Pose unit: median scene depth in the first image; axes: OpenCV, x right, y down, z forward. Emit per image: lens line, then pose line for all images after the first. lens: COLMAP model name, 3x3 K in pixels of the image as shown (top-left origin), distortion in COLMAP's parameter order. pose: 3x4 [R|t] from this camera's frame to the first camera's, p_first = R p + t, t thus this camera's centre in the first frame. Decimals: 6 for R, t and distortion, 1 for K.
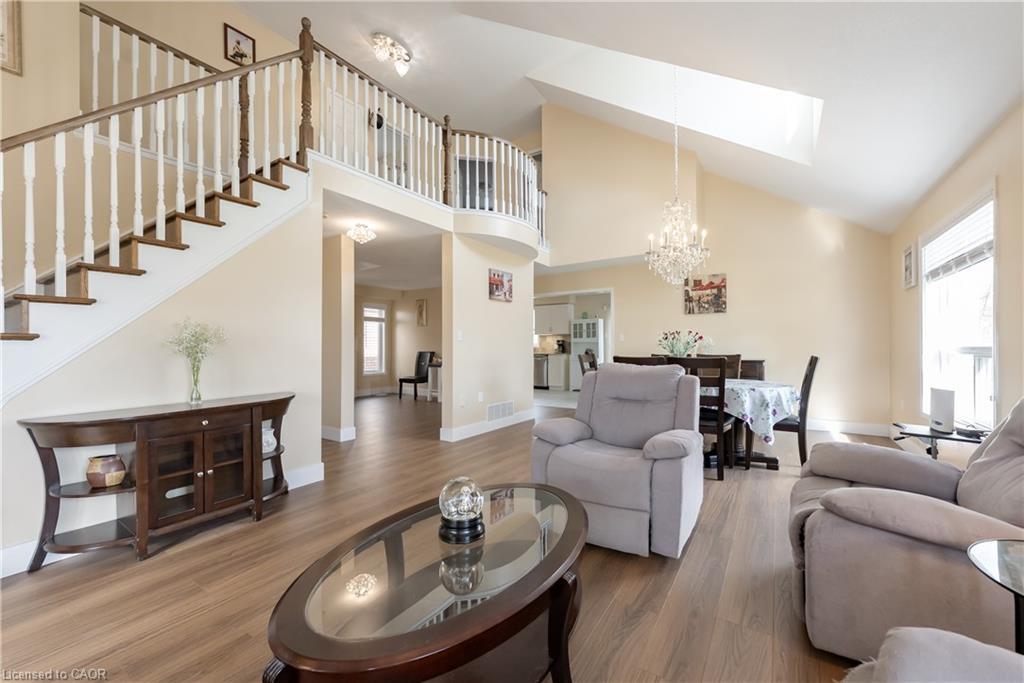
lens RADIAL K [[405.9, 0, 506.0], [0, 405.9, 343.4], [0, 0, 1]] dist [-0.001855, 0.001367]
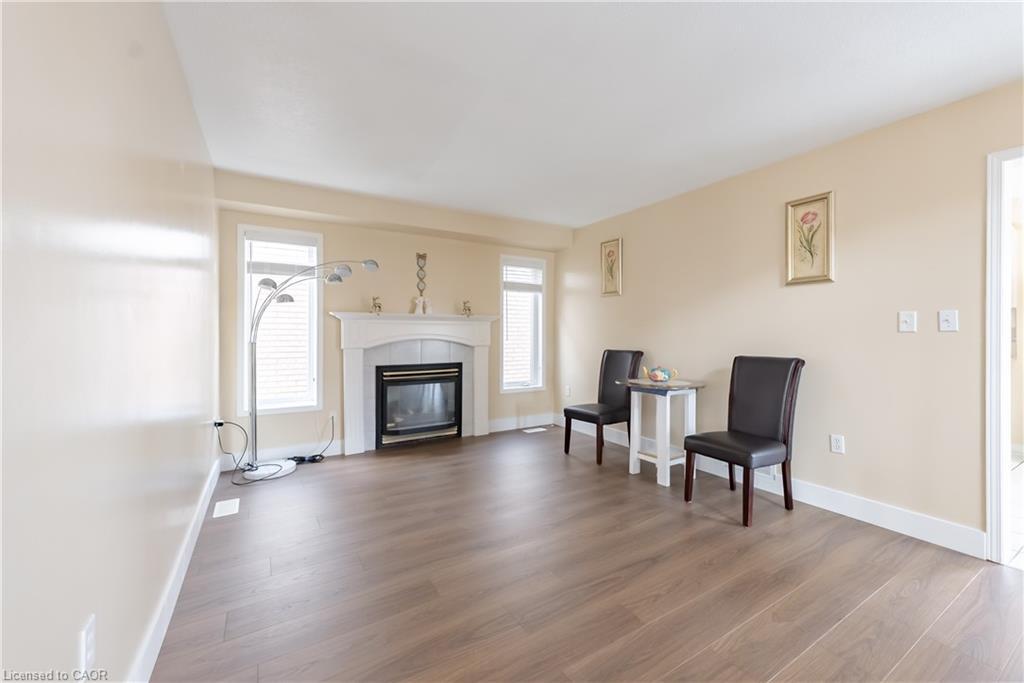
lens RADIAL K [[405.9, 0, 507.4], [0, 405.9, 333.1], [0, 0, 1]] dist [-0.001855, 0.001367]
pose [[0.905026, 0.002999, -0.425346, -0.116673], [-0.000672, 0.999984, 0.005622, -0.001564], [0.425356, -0.004802, 0.905013, 0.513884]]
